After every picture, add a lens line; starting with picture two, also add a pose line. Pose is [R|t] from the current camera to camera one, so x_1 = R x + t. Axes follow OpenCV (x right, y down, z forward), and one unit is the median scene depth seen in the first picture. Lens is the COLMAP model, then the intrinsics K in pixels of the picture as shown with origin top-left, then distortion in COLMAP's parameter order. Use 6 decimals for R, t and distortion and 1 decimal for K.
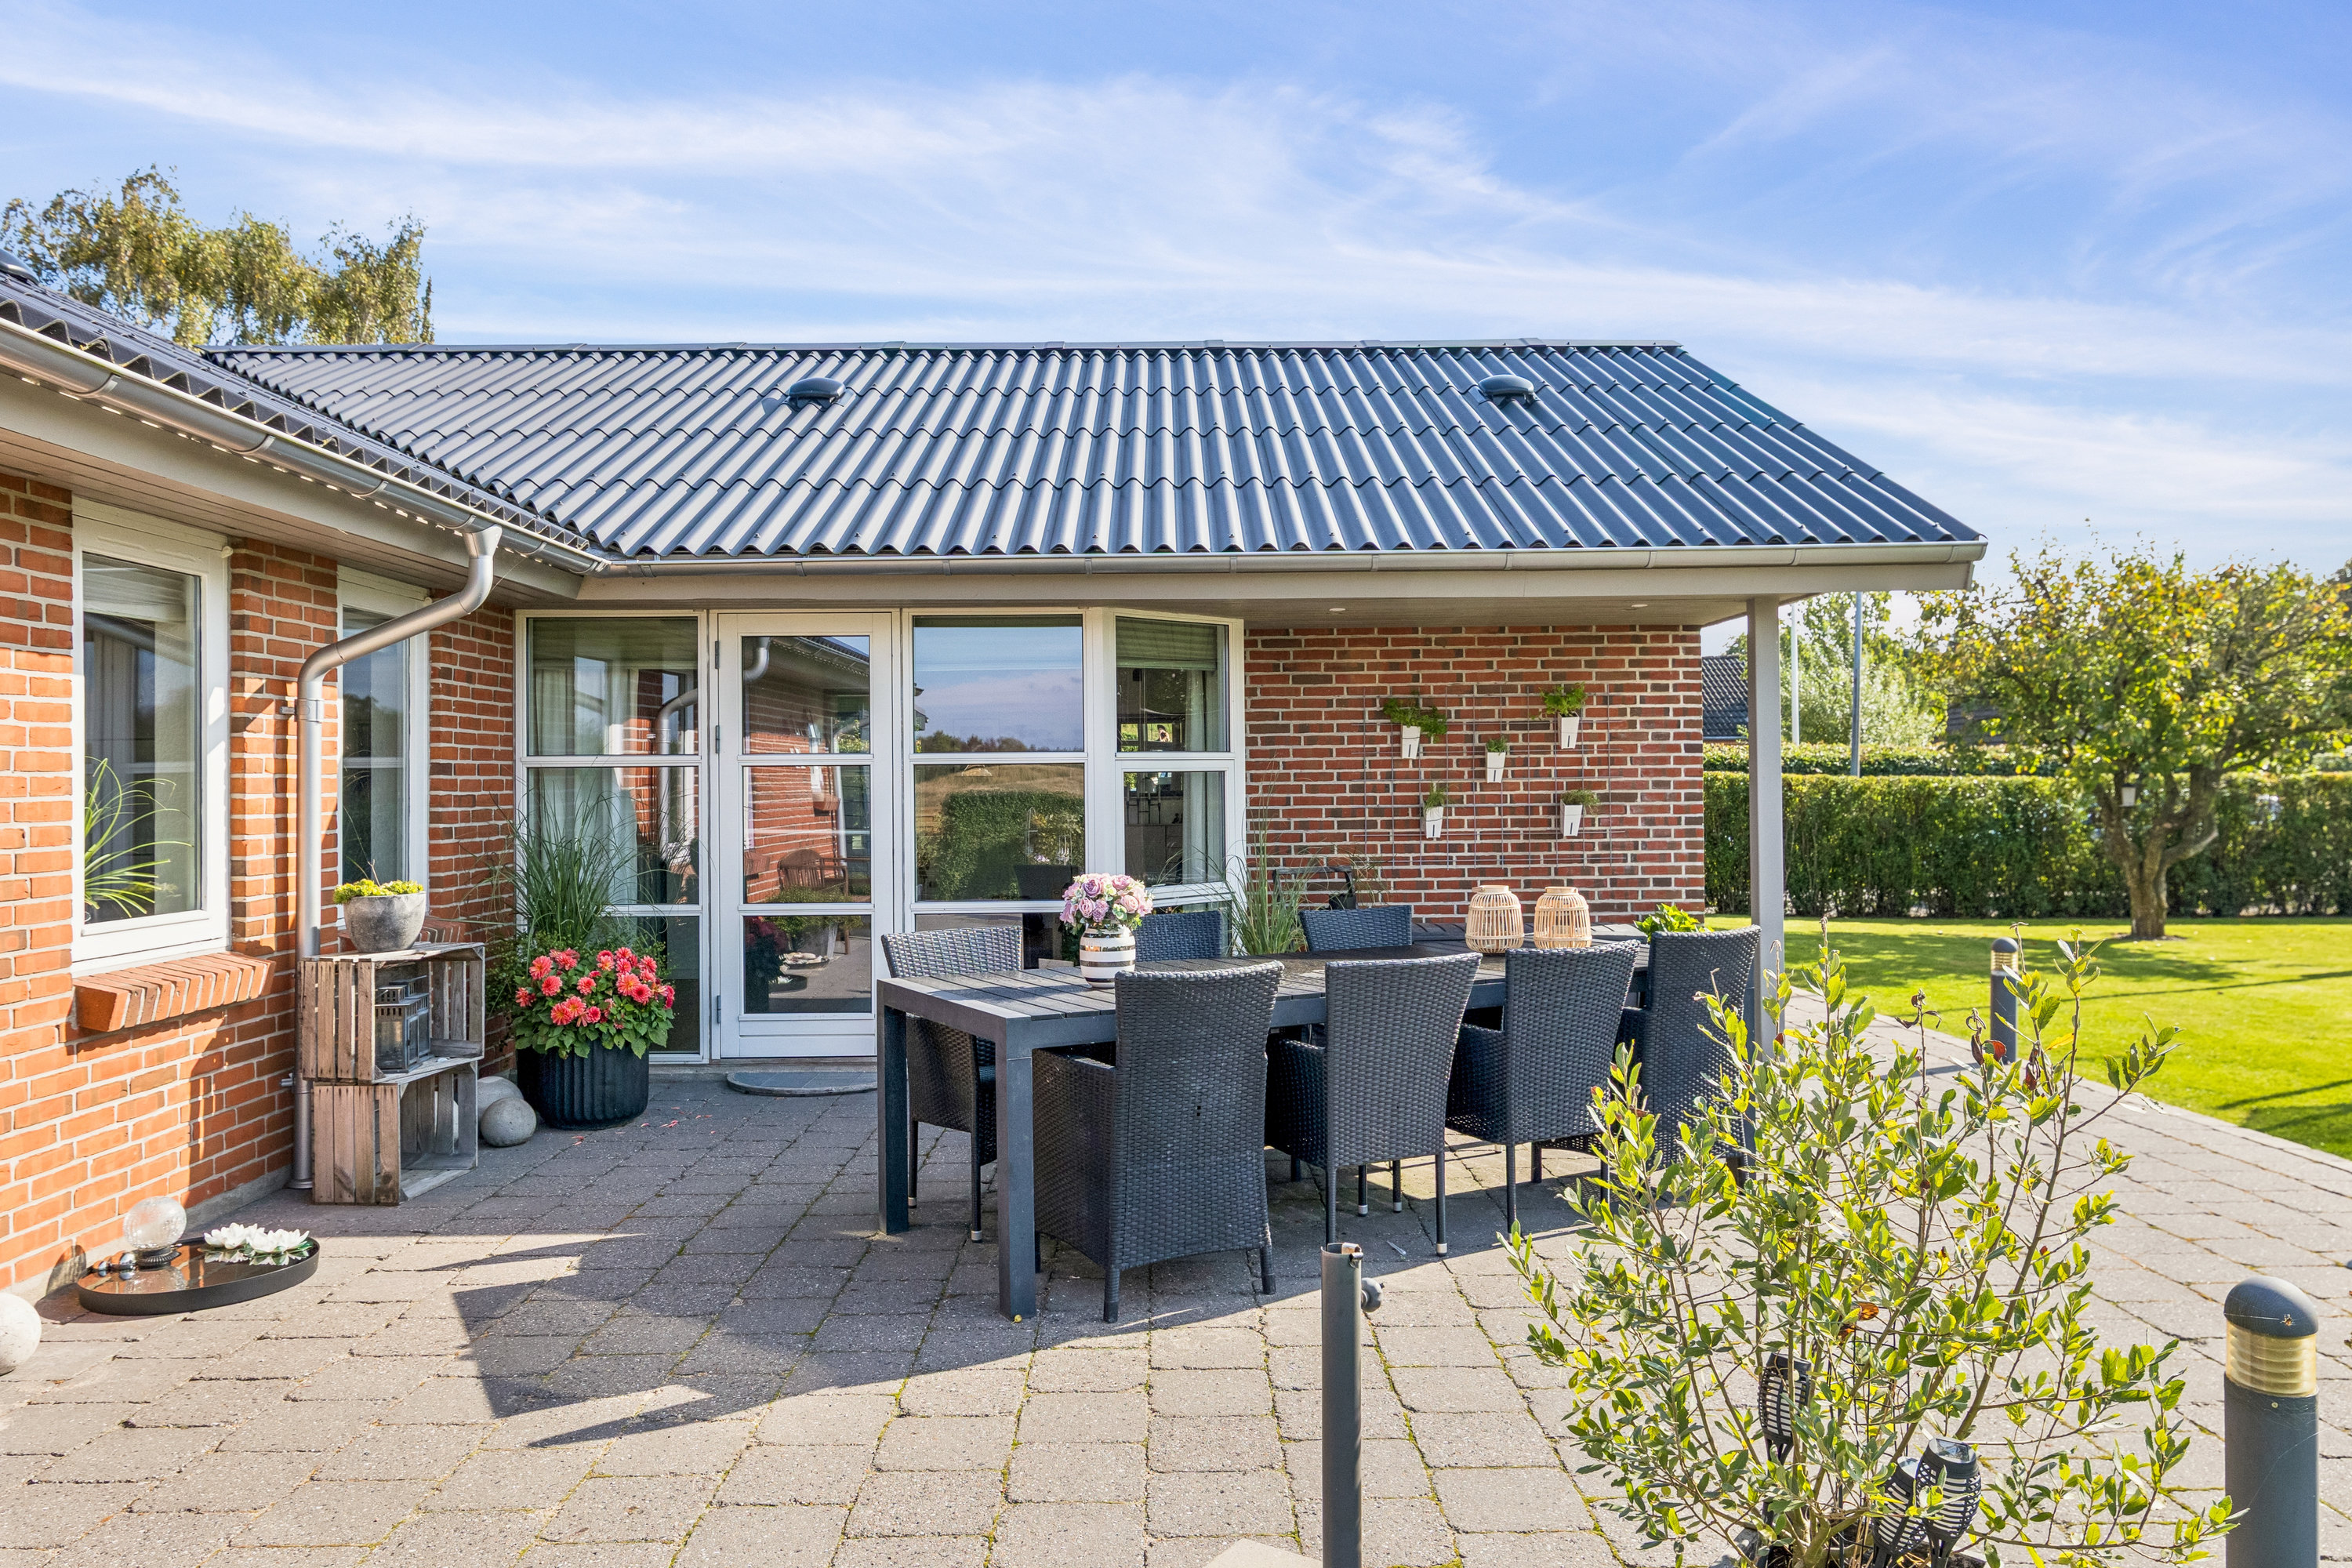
lens RADIAL K [[1661.7, 0, 1175.5], [0, 1661.7, 762.6], [0, 0, 1]] dist [-0.000826, 0.000904]
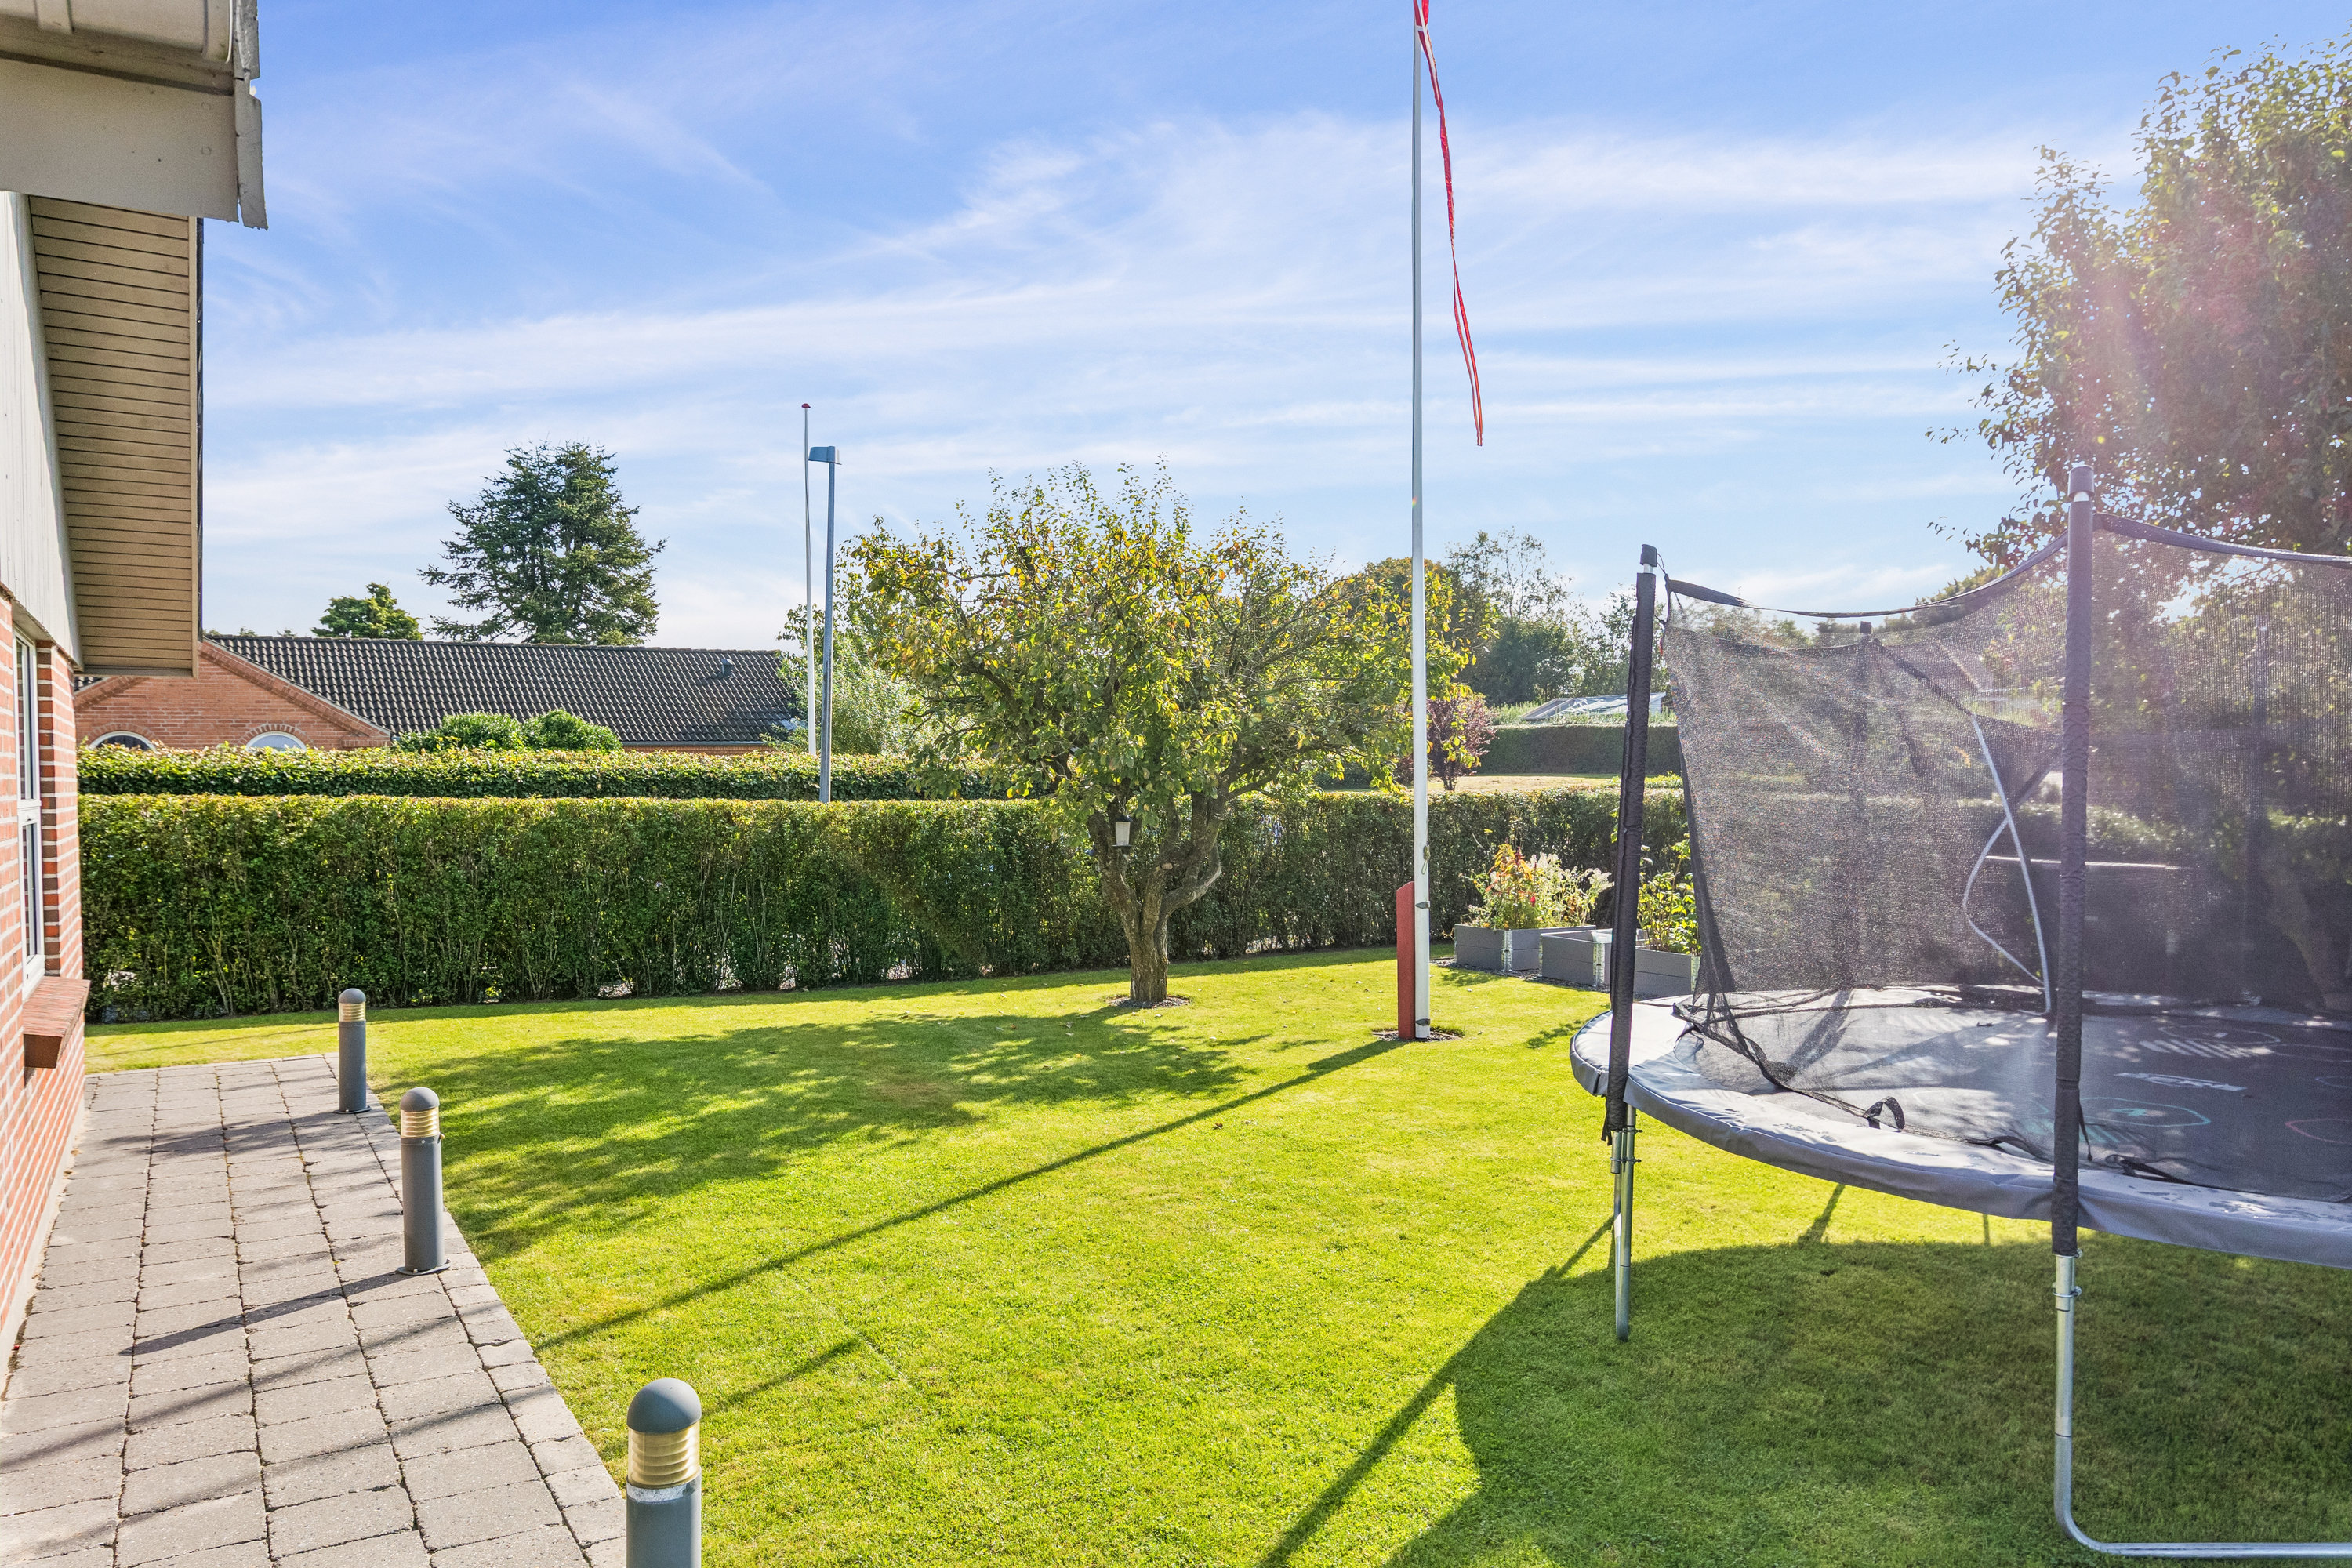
lens RADIAL K [[1661.7, 0, 1175.5], [0, 1661.7, 762.6], [0, 0, 1]] dist [-0.000826, 0.000904]
pose [[0.864260, 0.003221, 0.503035, 0.195464], [-0.003253, 0.999994, -0.000814, -0.011358], [-0.503035, -0.000932, 0.864265, 0.303263]]
